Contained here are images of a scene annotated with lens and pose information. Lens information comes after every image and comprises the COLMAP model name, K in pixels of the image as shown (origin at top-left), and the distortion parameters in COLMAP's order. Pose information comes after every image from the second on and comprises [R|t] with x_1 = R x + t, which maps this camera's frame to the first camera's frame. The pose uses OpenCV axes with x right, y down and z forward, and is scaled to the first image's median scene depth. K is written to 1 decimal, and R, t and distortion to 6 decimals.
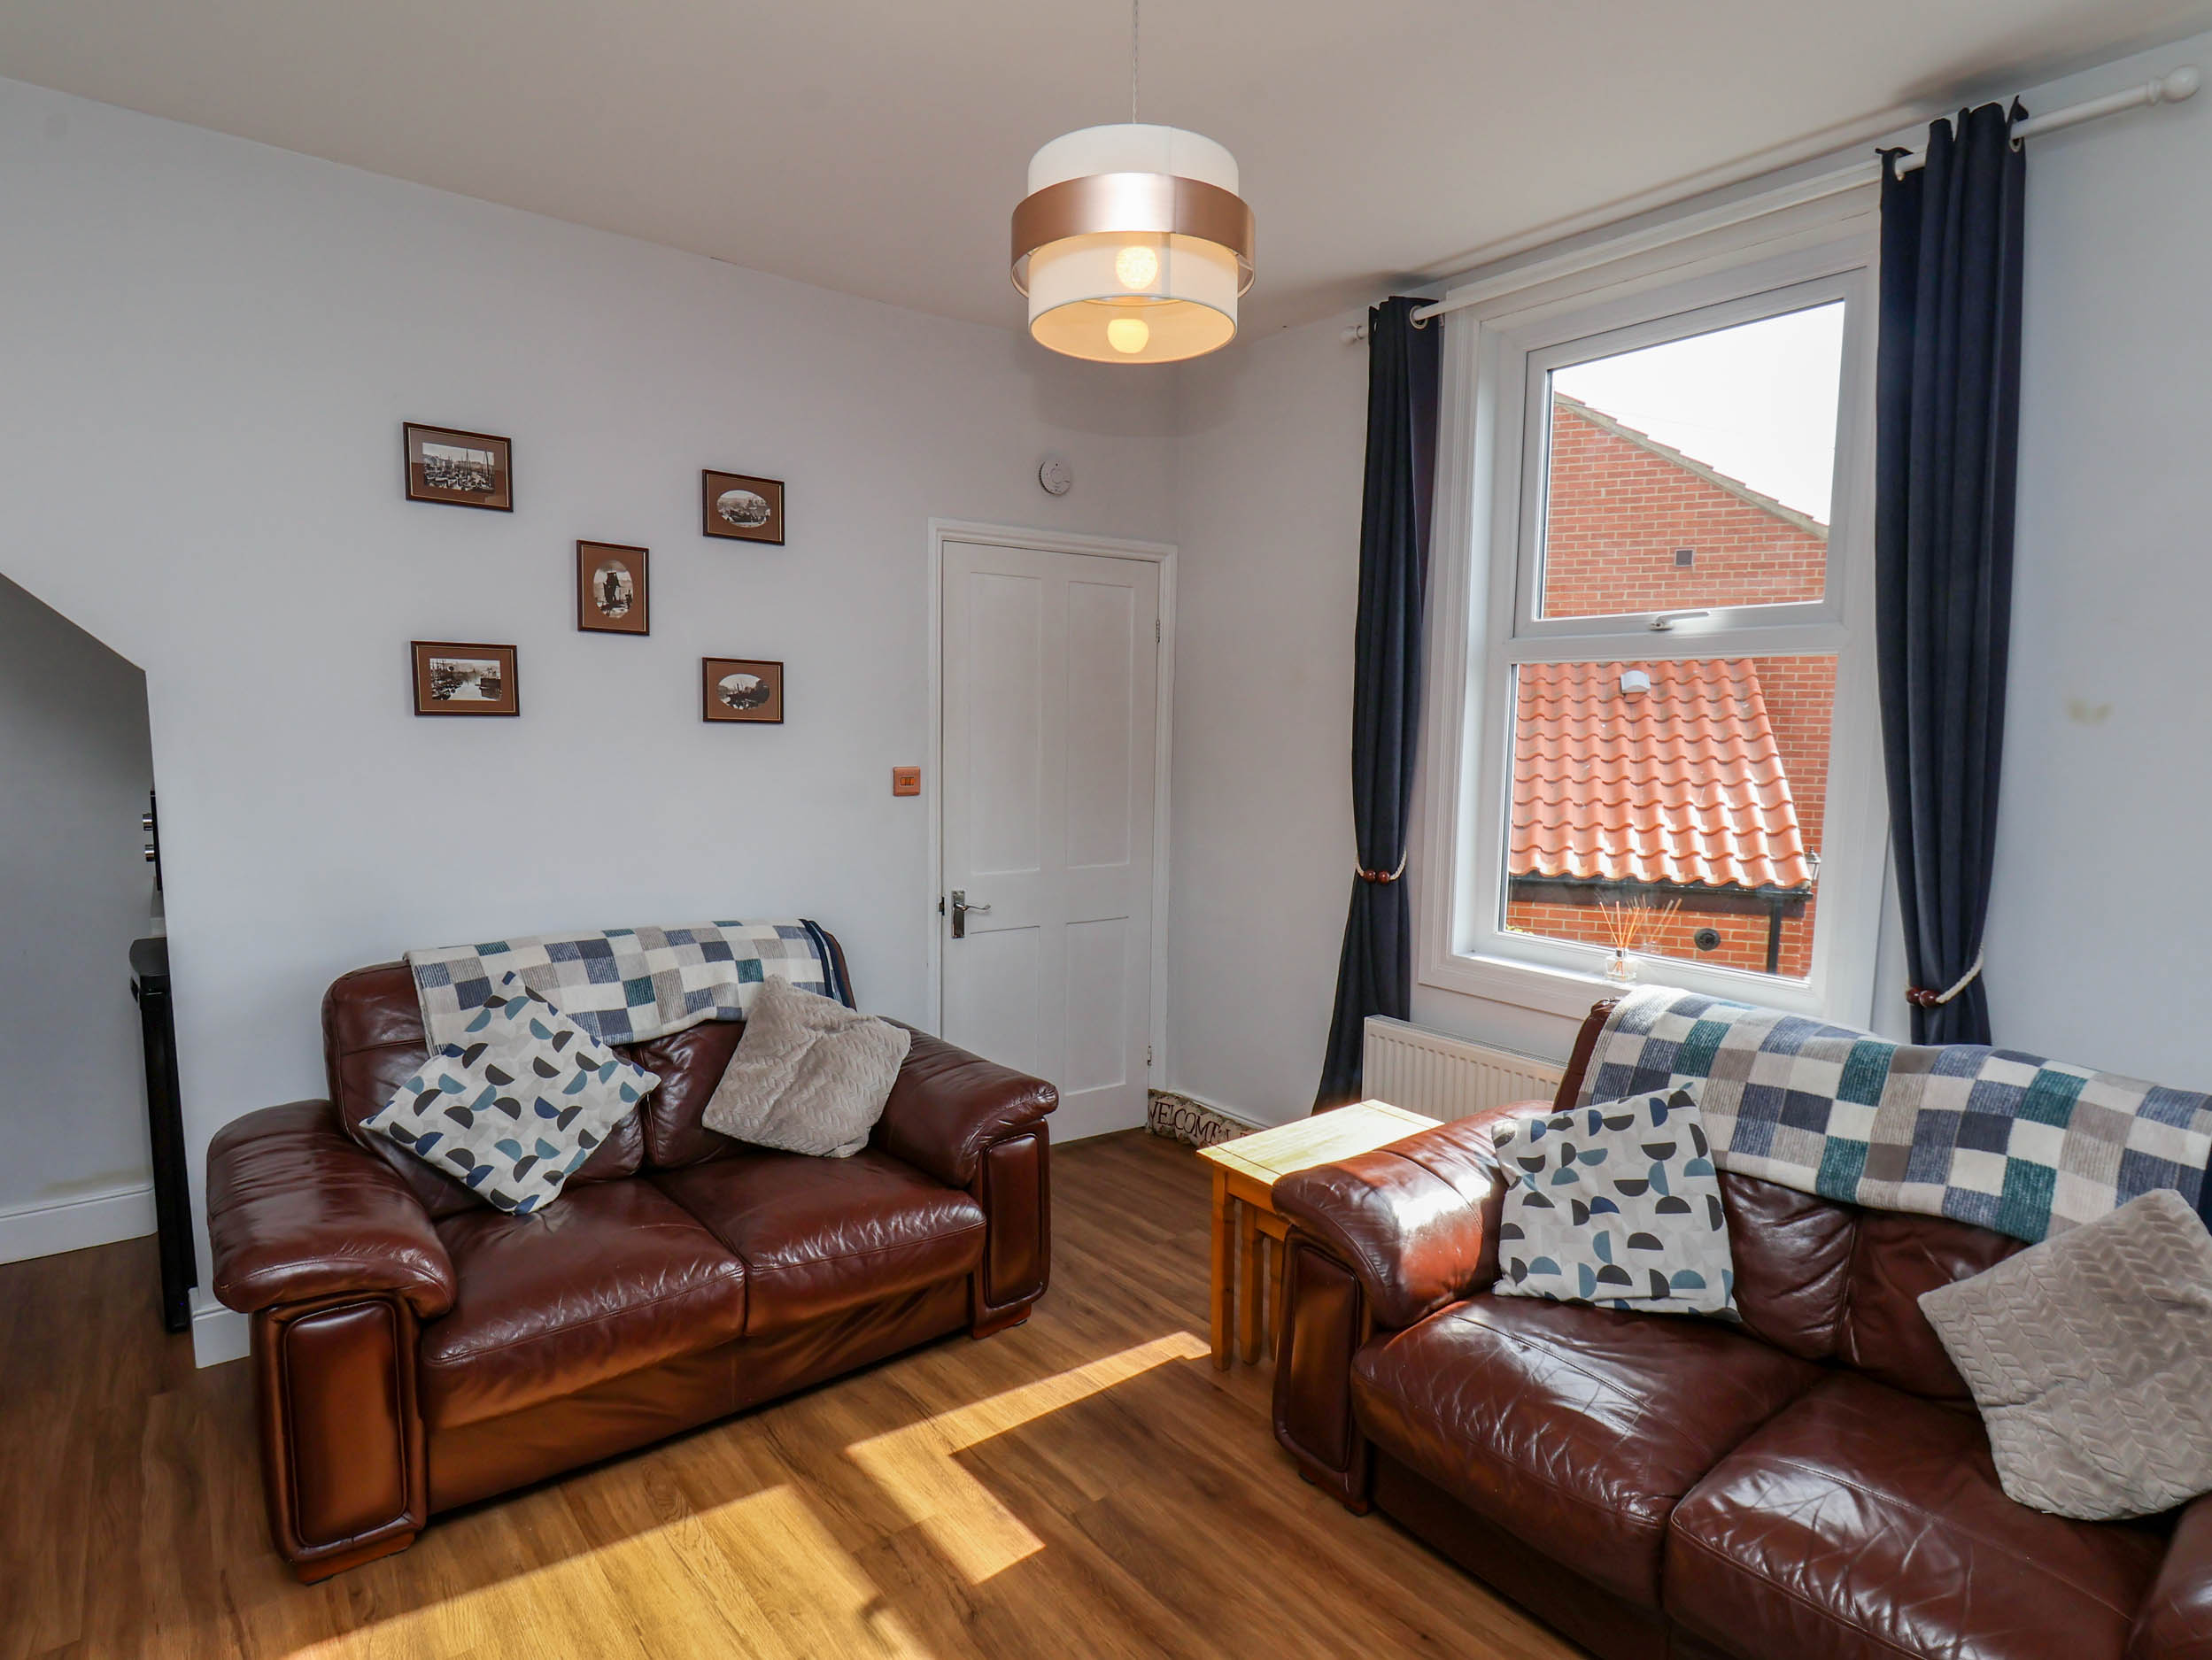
lens RADIAL K [[1167.5, 0, 1091.3], [0, 1167.5, 837.6], [0, 0, 1]] dist [-0.006464, -0.008734]
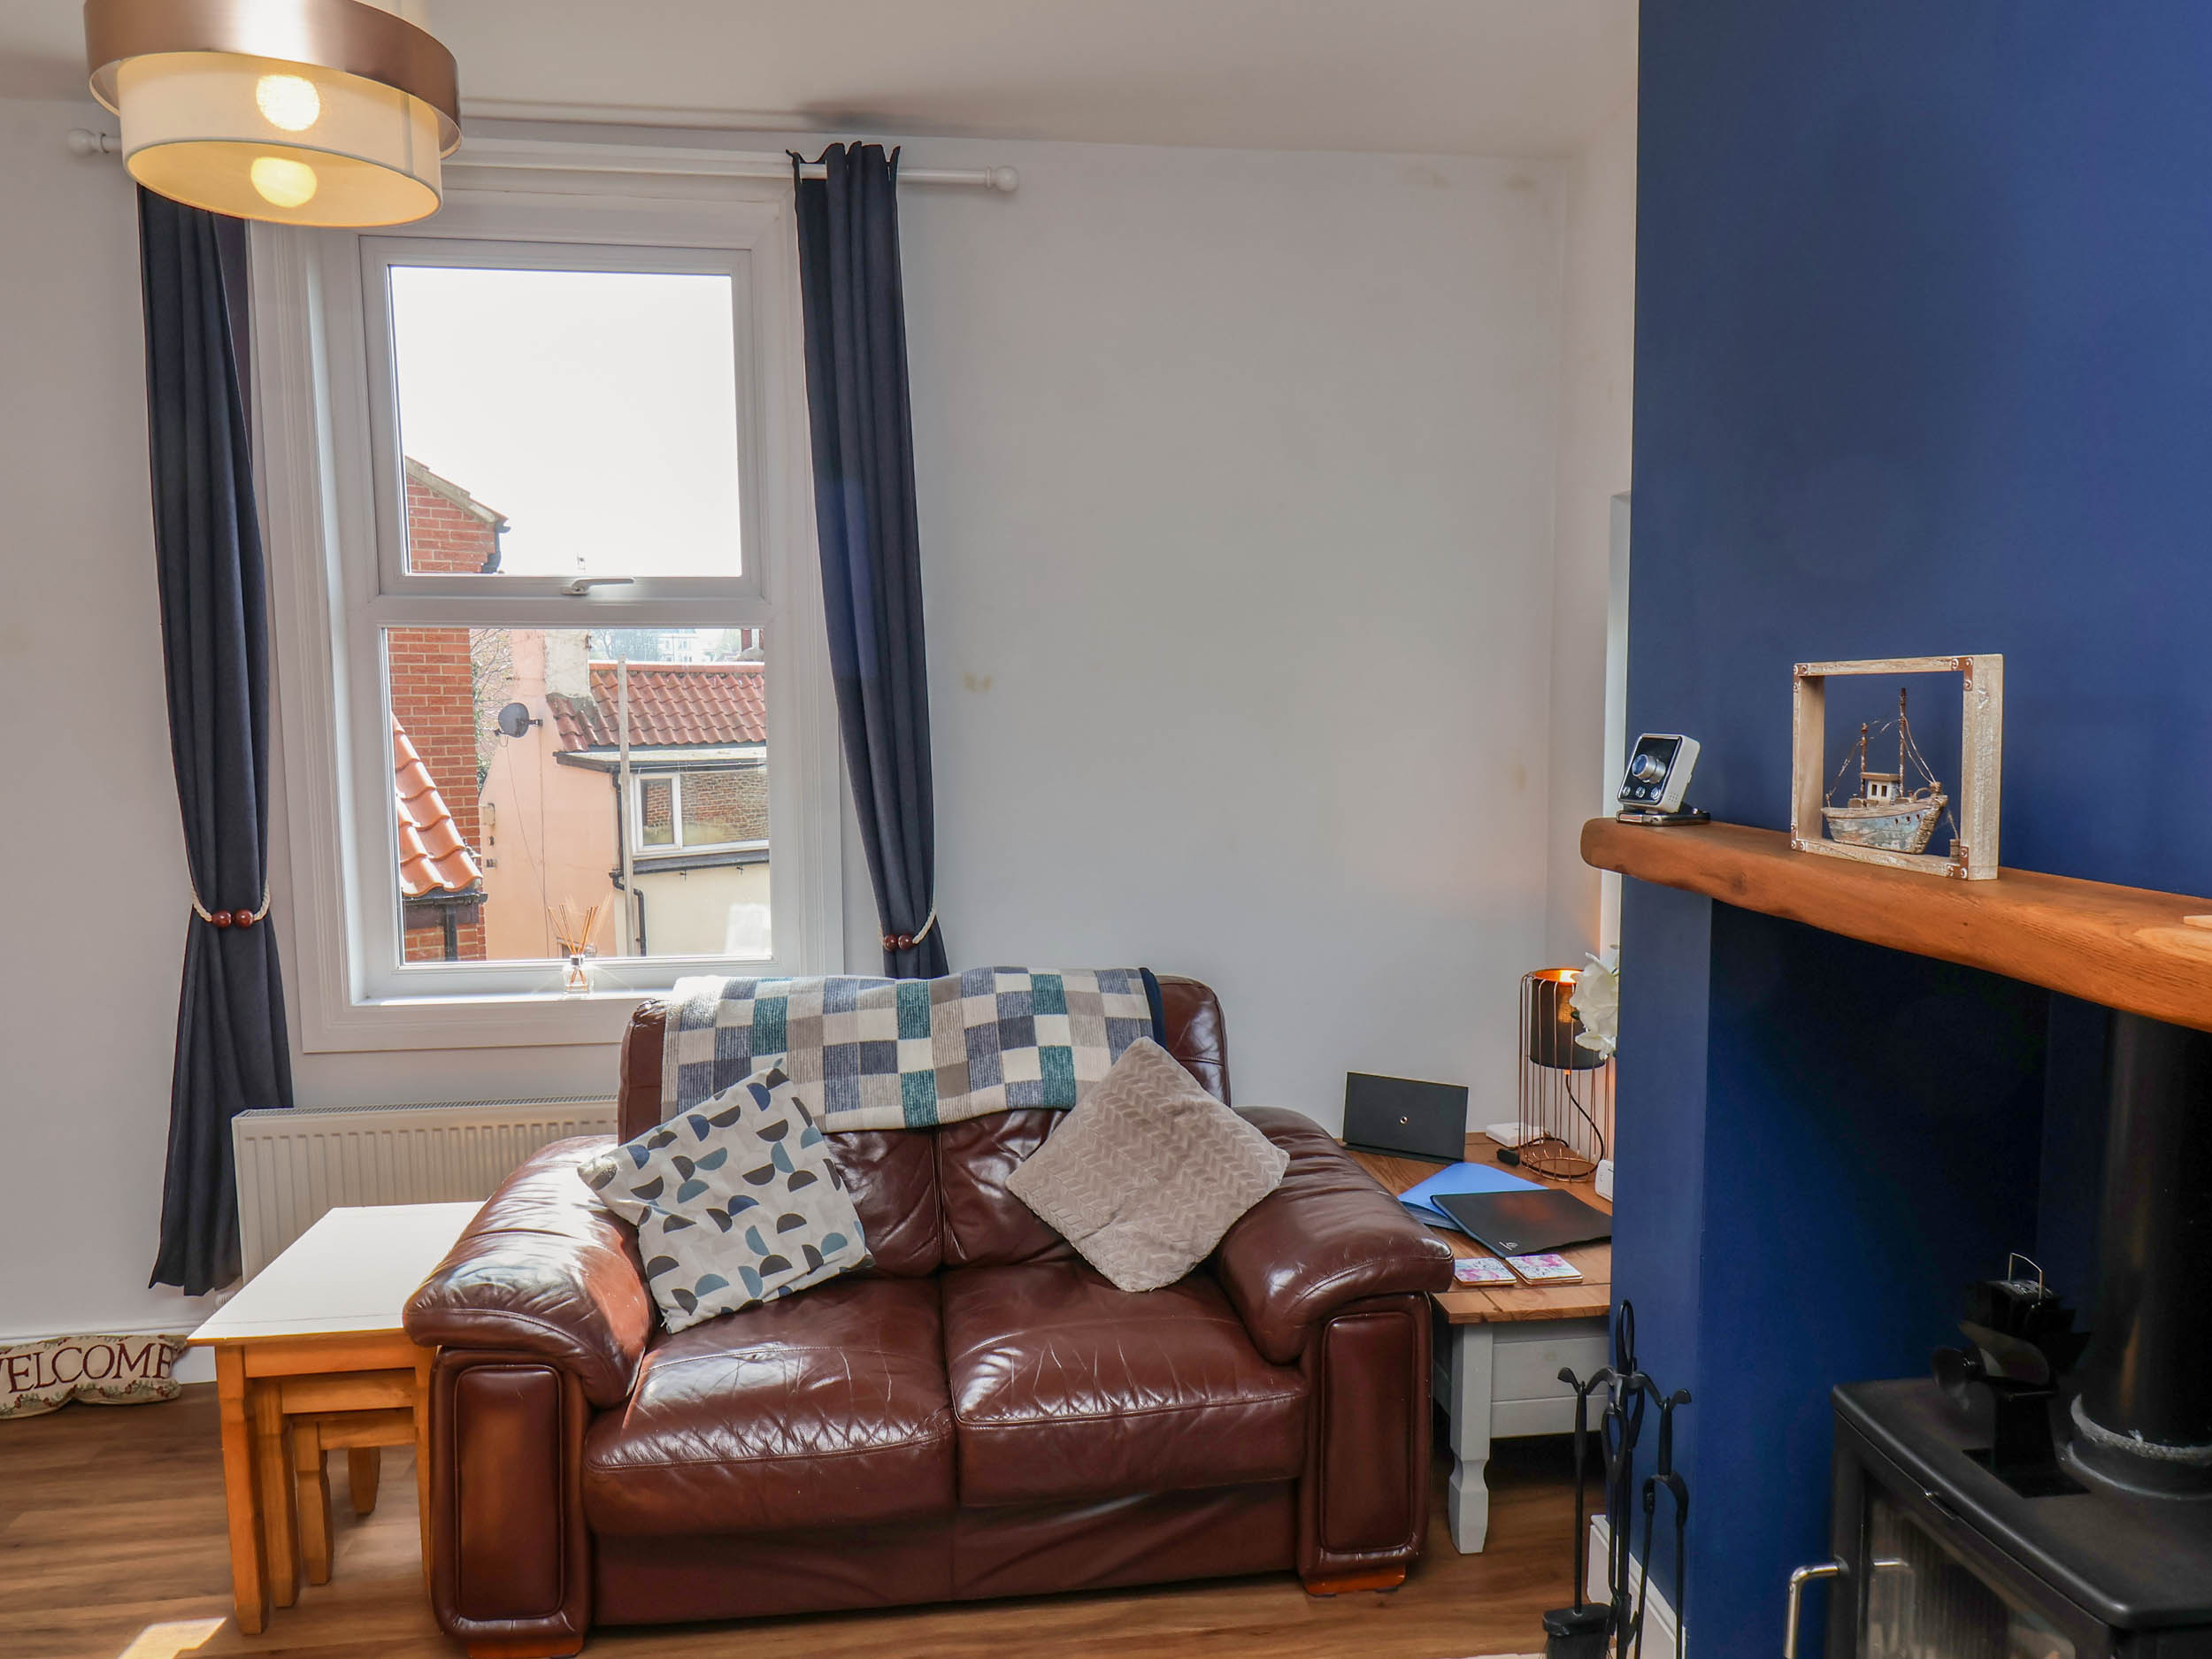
lens RADIAL K [[1561.2, 0, 1112.0], [0, 1561.2, 829.5], [0, 0, 1]] dist [0.008744, -0.000772]
pose [[0.509202, -0.091957, 0.855721, -0.481768], [0.101155, 0.993779, 0.046600, -0.019108], [-0.854682, 0.062832, 0.515336, 0.056205]]
